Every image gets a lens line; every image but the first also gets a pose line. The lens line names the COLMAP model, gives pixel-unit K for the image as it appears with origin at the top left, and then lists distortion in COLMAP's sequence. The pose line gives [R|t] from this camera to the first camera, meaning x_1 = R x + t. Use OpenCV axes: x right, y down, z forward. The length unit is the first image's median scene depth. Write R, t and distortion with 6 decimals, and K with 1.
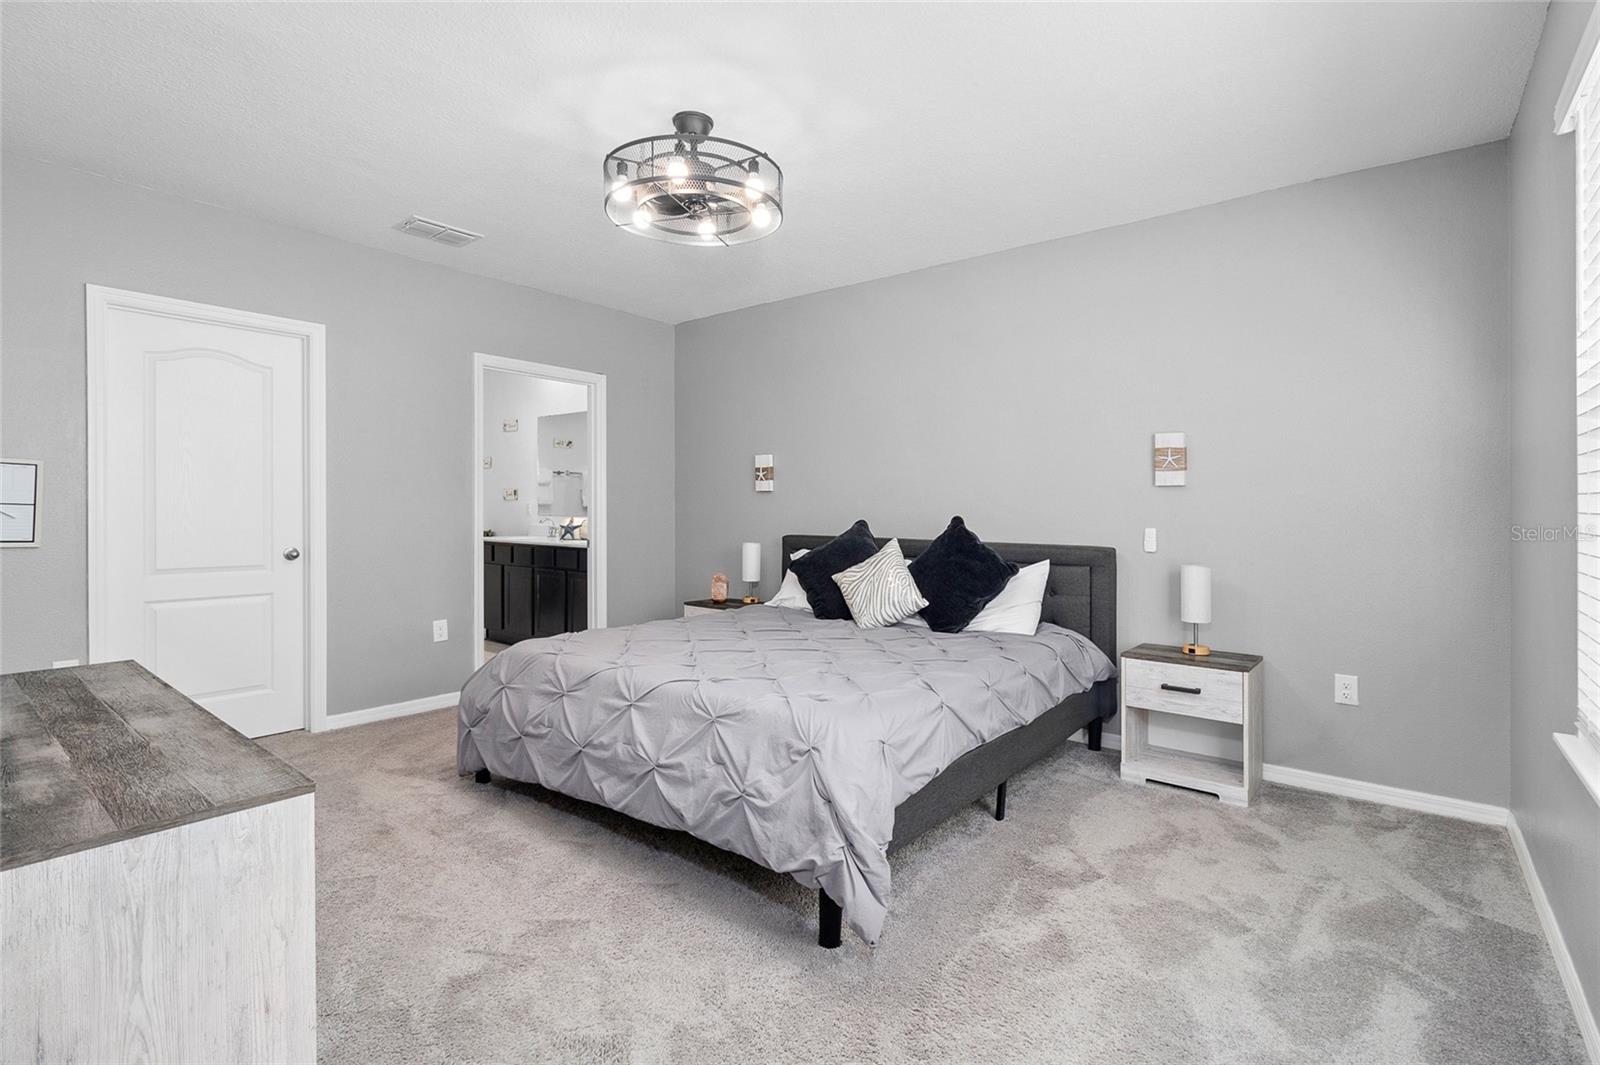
lens RADIAL K [[738.2, 0, 797.9], [0, 738.2, 530.5], [0, 0, 1]] dist [0.000821, 0.000019]
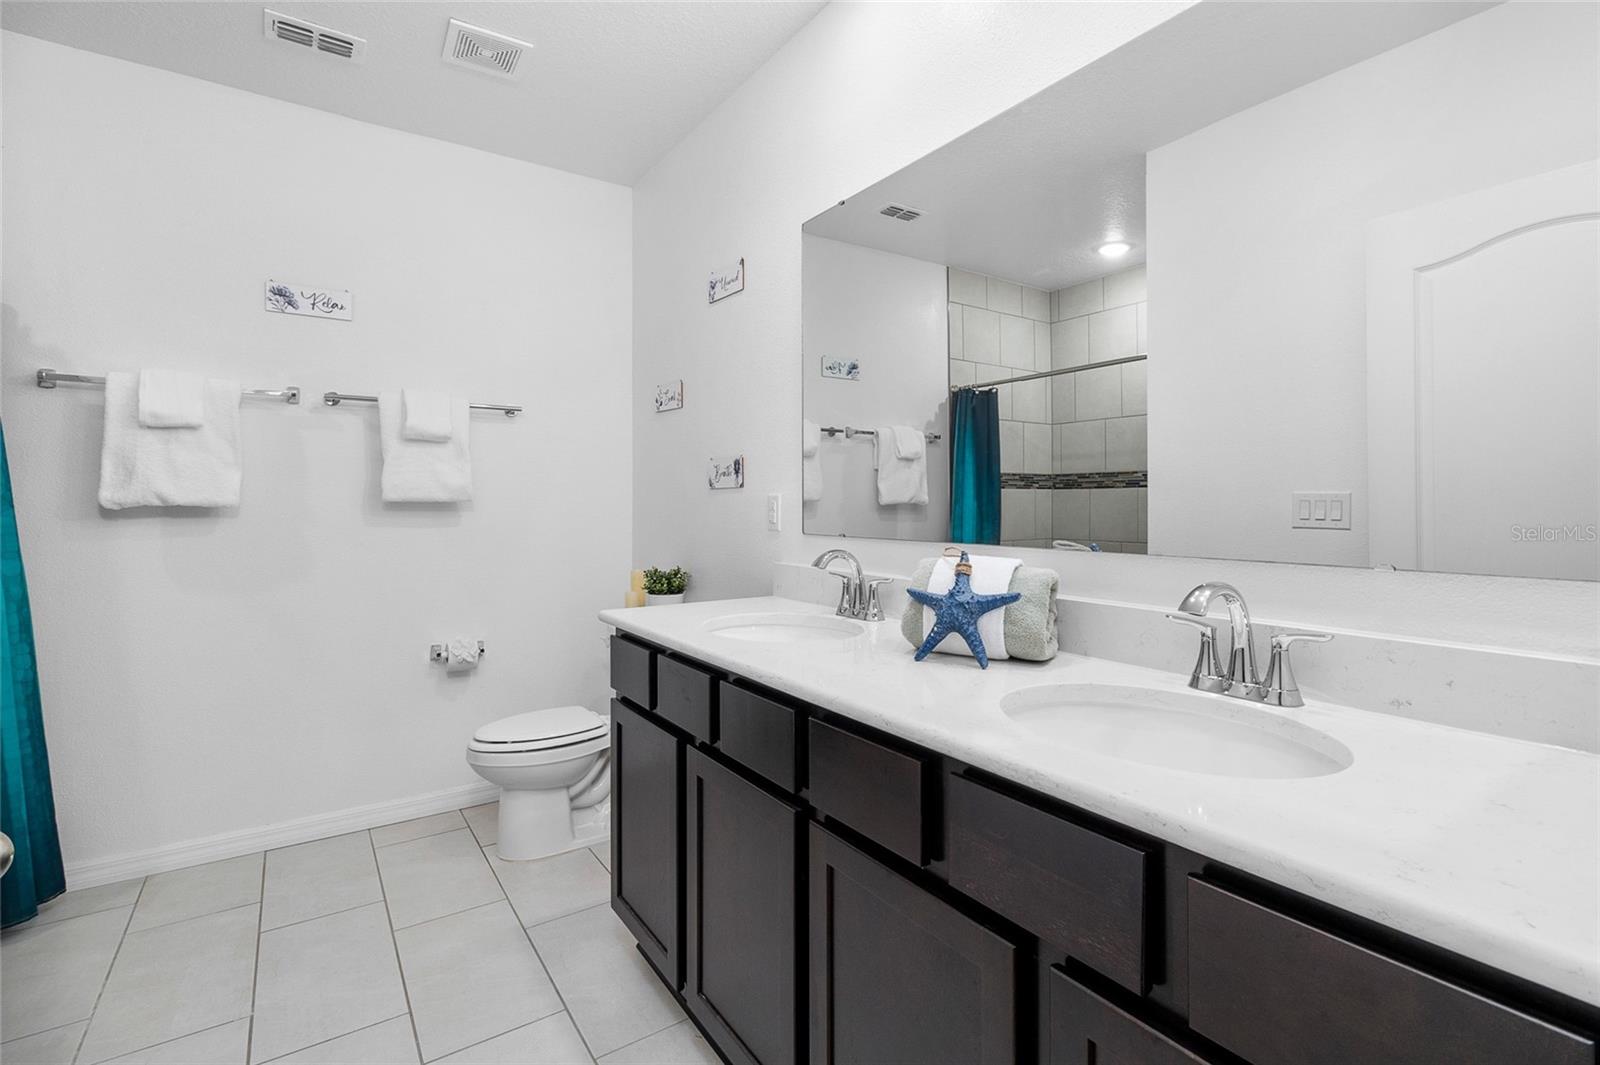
lens RADIAL K [[738.2, 0, 801.7], [0, 738.2, 521.6], [0, 0, 1]] dist [0.000821, 0.000019]
pose [[0.955492, -0.002243, -0.295008, -0.251404], [0.000759, 0.999986, -0.005144, -0.023595], [0.295016, 0.004691, 0.955481, 0.676341]]
